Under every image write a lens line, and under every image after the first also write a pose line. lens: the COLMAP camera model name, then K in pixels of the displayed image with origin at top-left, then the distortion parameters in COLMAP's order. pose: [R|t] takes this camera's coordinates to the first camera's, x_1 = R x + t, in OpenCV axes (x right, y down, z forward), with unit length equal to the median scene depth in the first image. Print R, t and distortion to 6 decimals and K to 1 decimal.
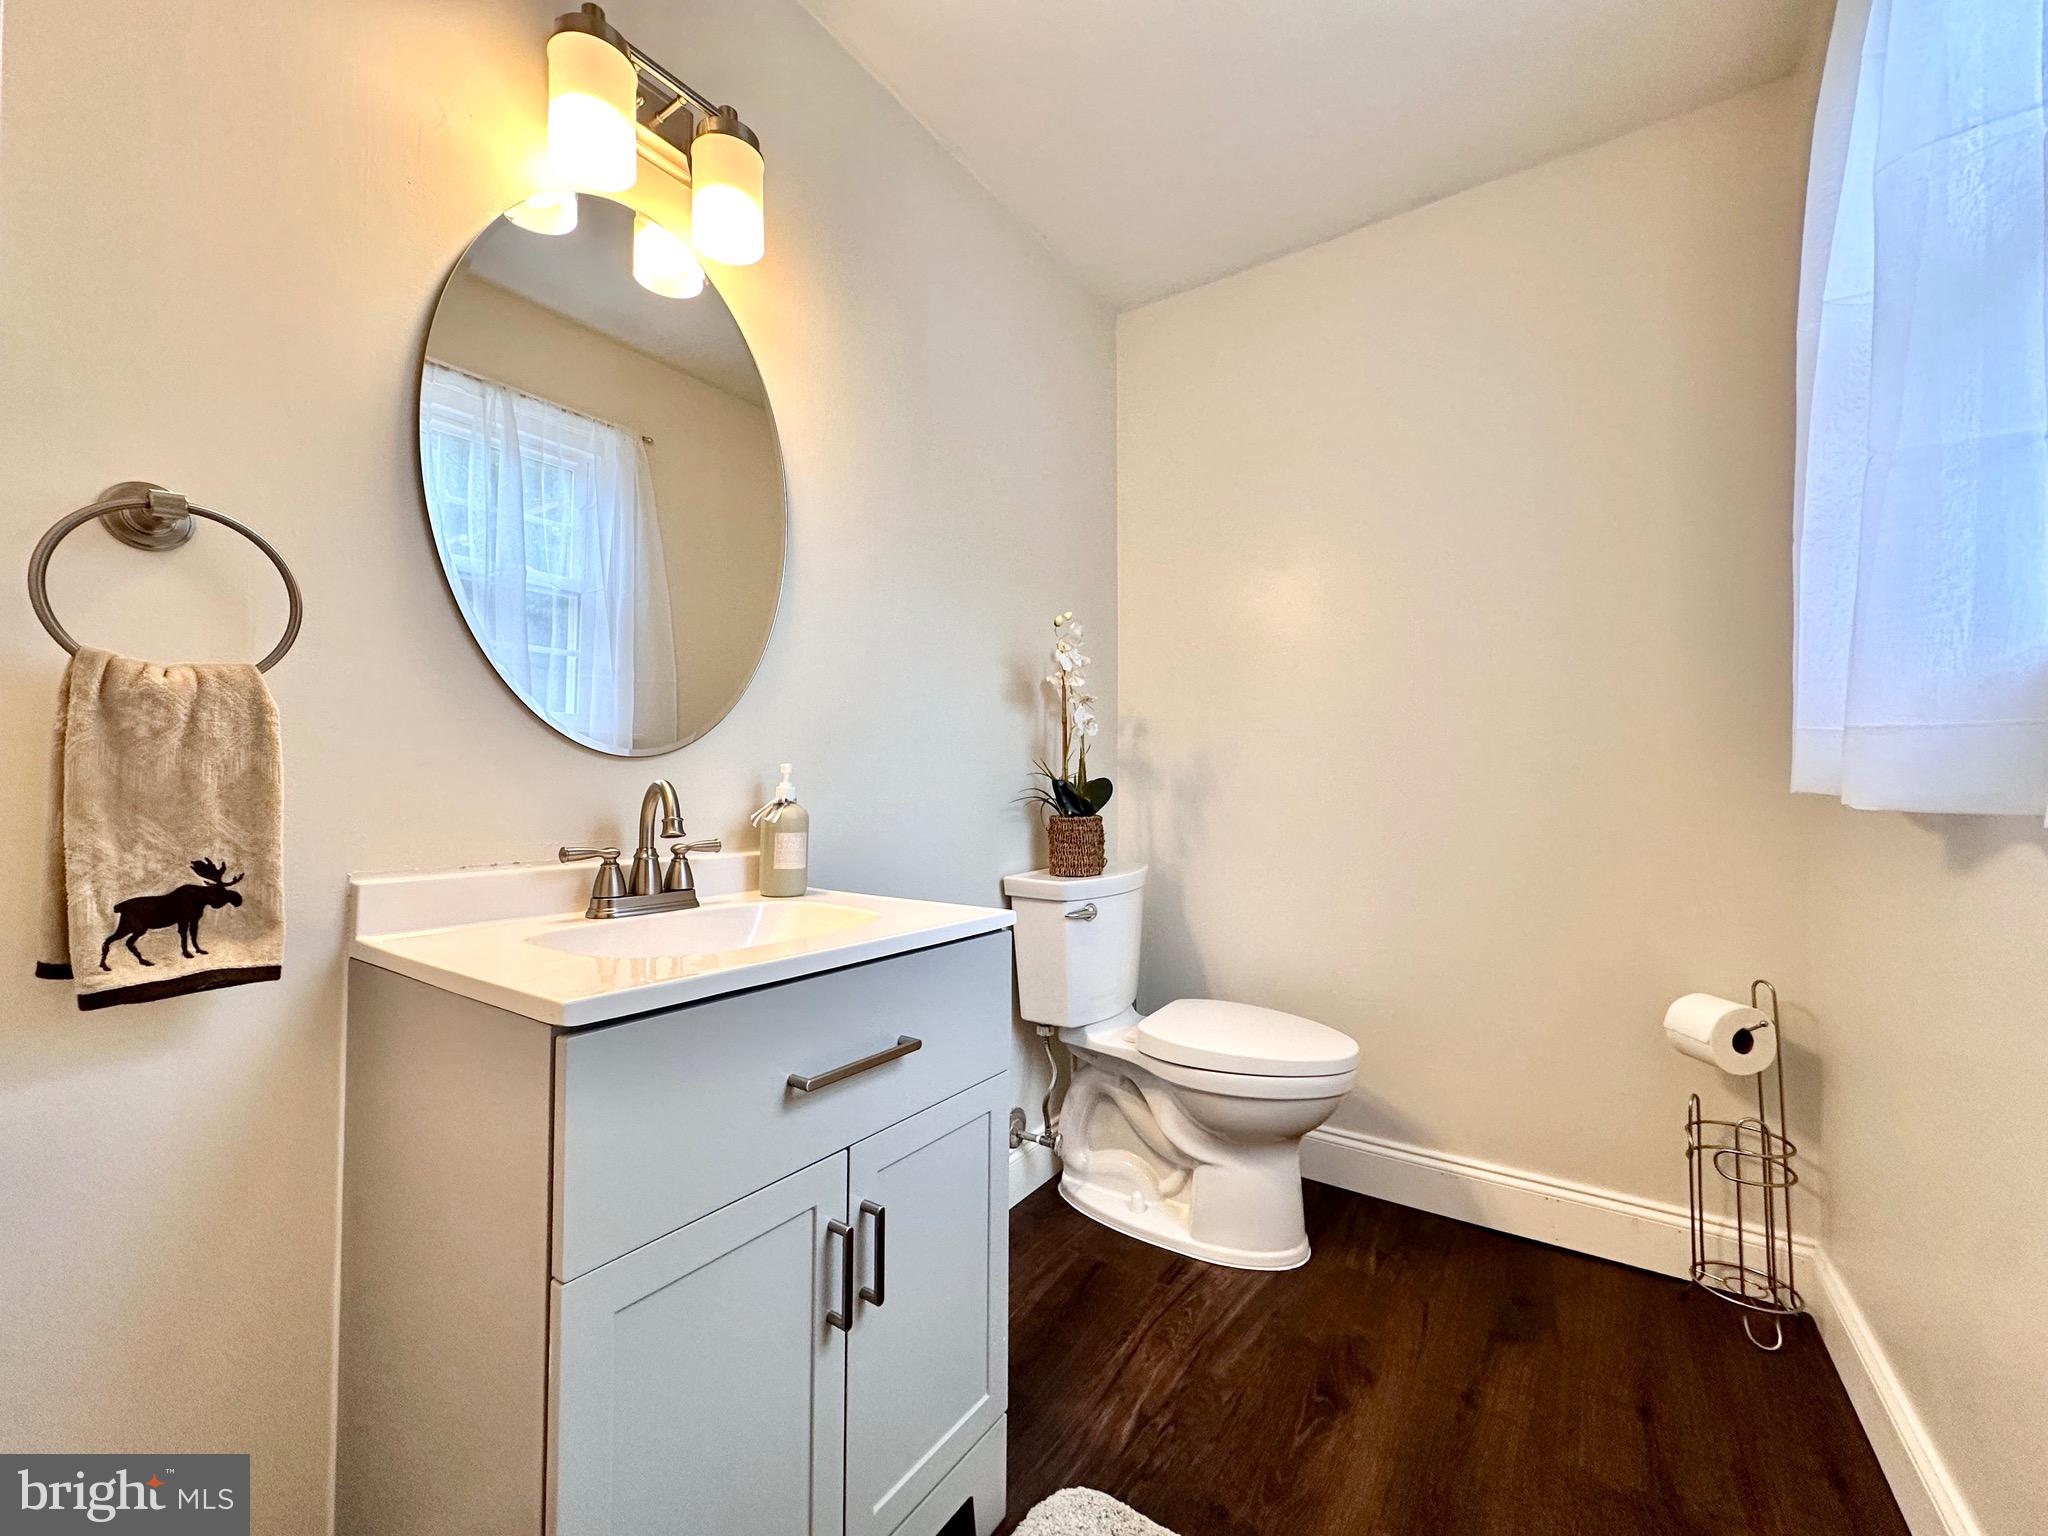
lens RADIAL K [[816.4, 0, 1025.1], [0, 816.4, 768.5], [0, 0, 1]] dist [0.000860, 0.000630]
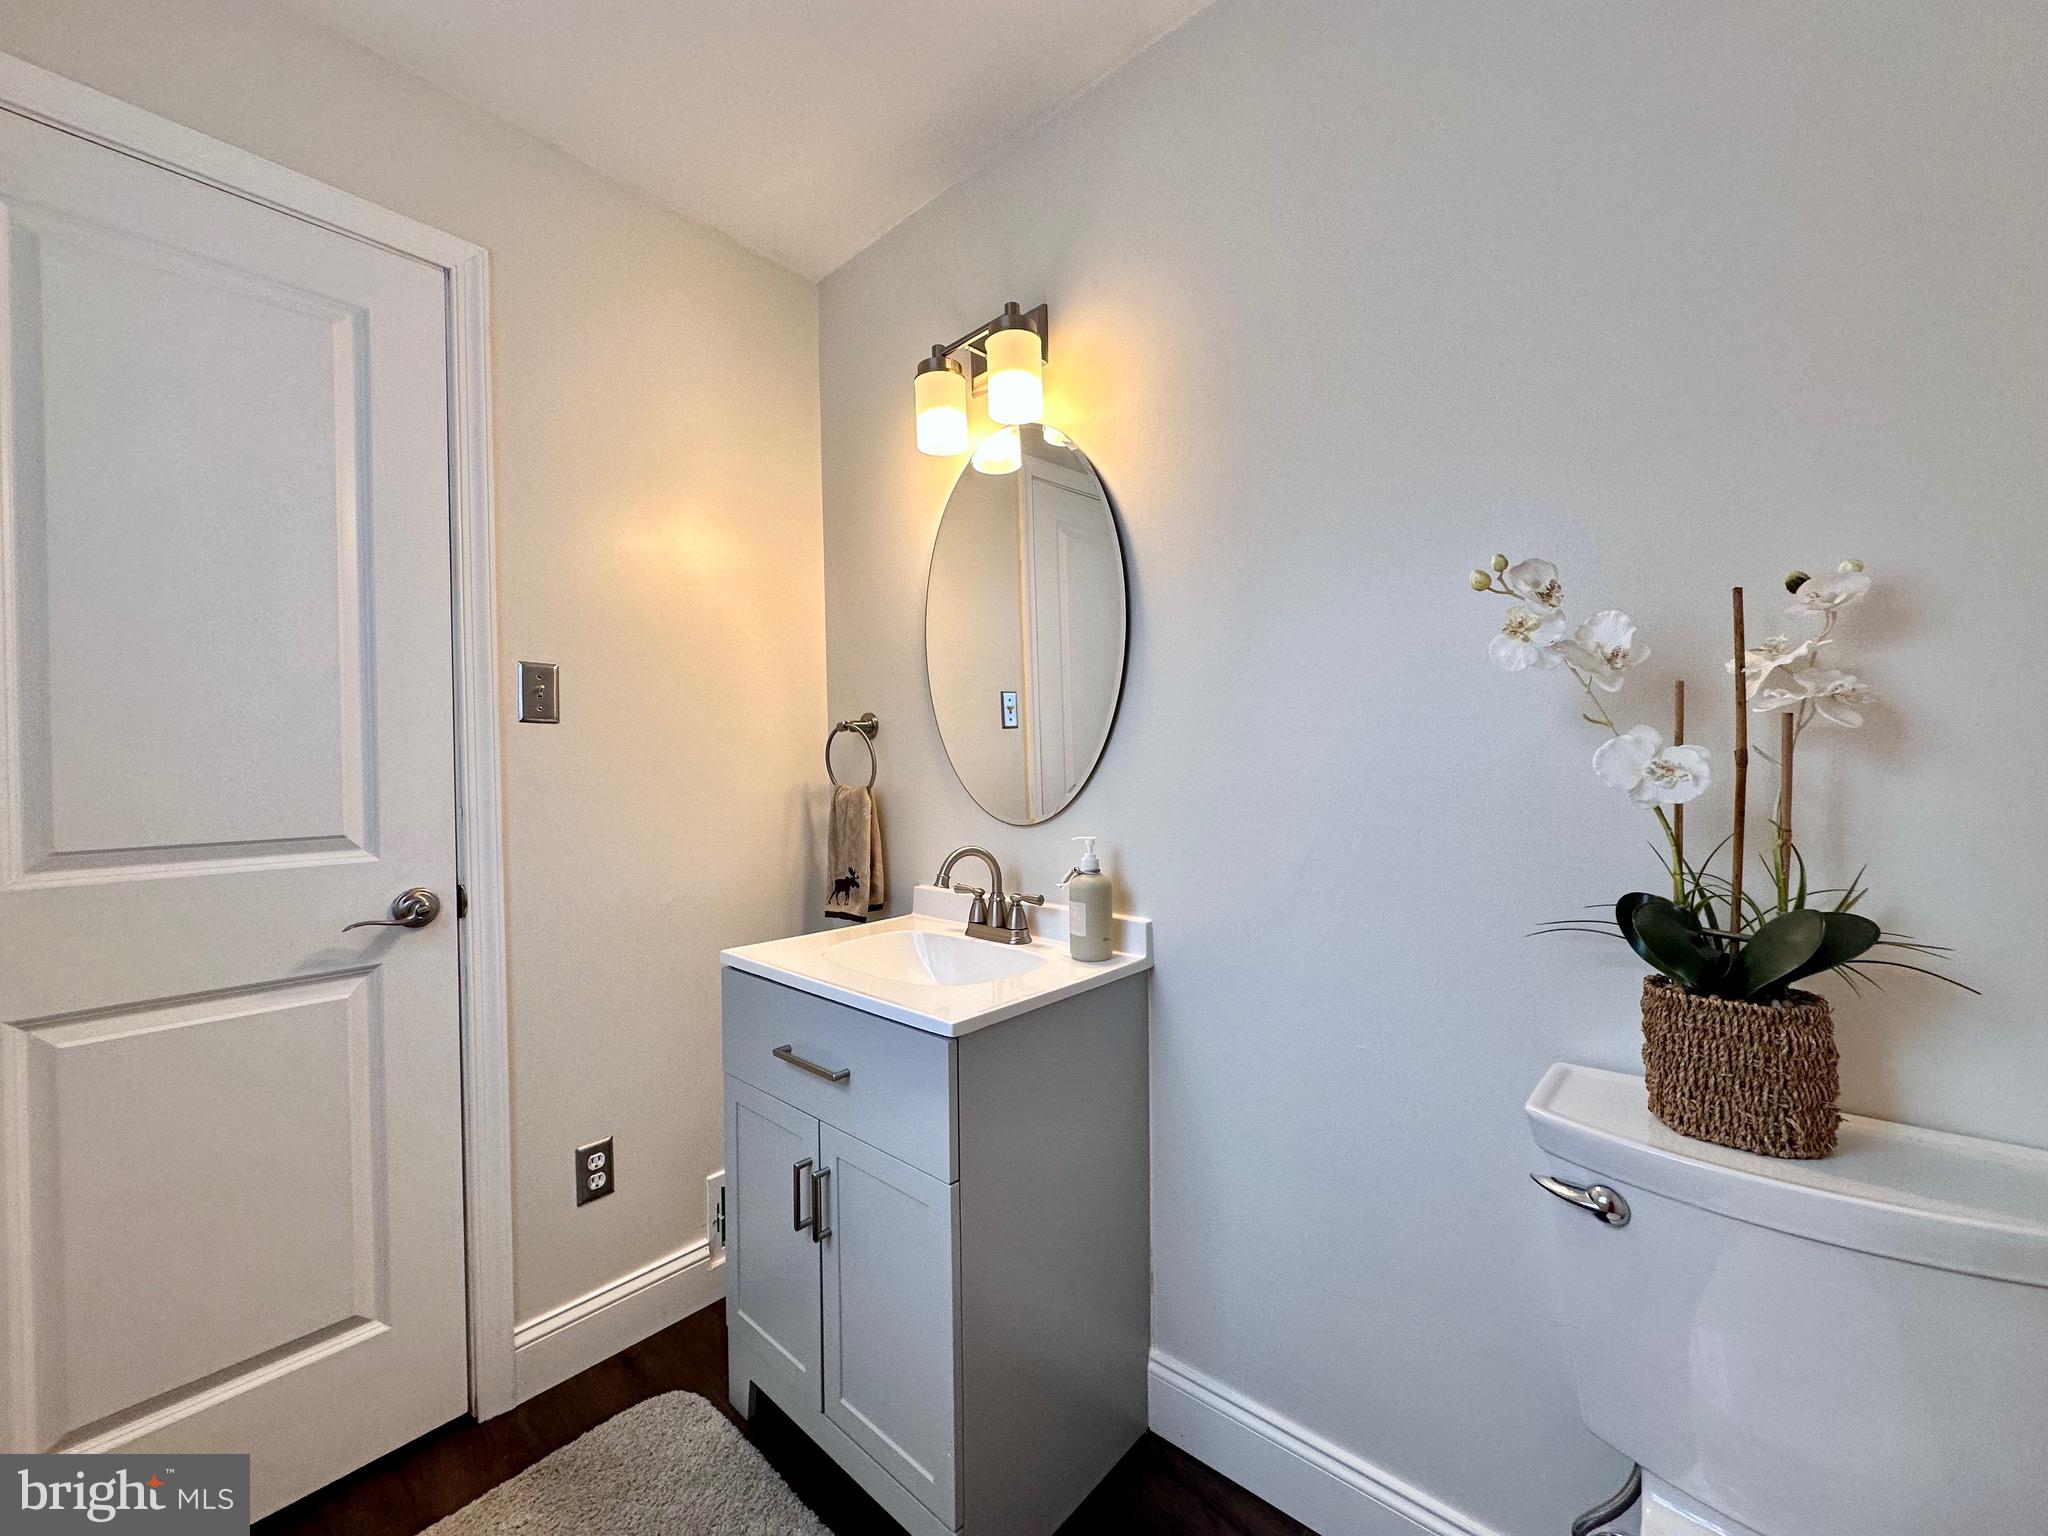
lens RADIAL K [[816.4, 0, 1023.4], [0, 816.4, 772.8], [0, 0, 1]] dist [0.000860, 0.000630]
pose [[-0.127270, 0.003288, -0.991863, 1.367245], [0.025652, 0.999671, 0.000022, -0.159893], [0.991536, -0.025440, -0.127313, 1.819370]]
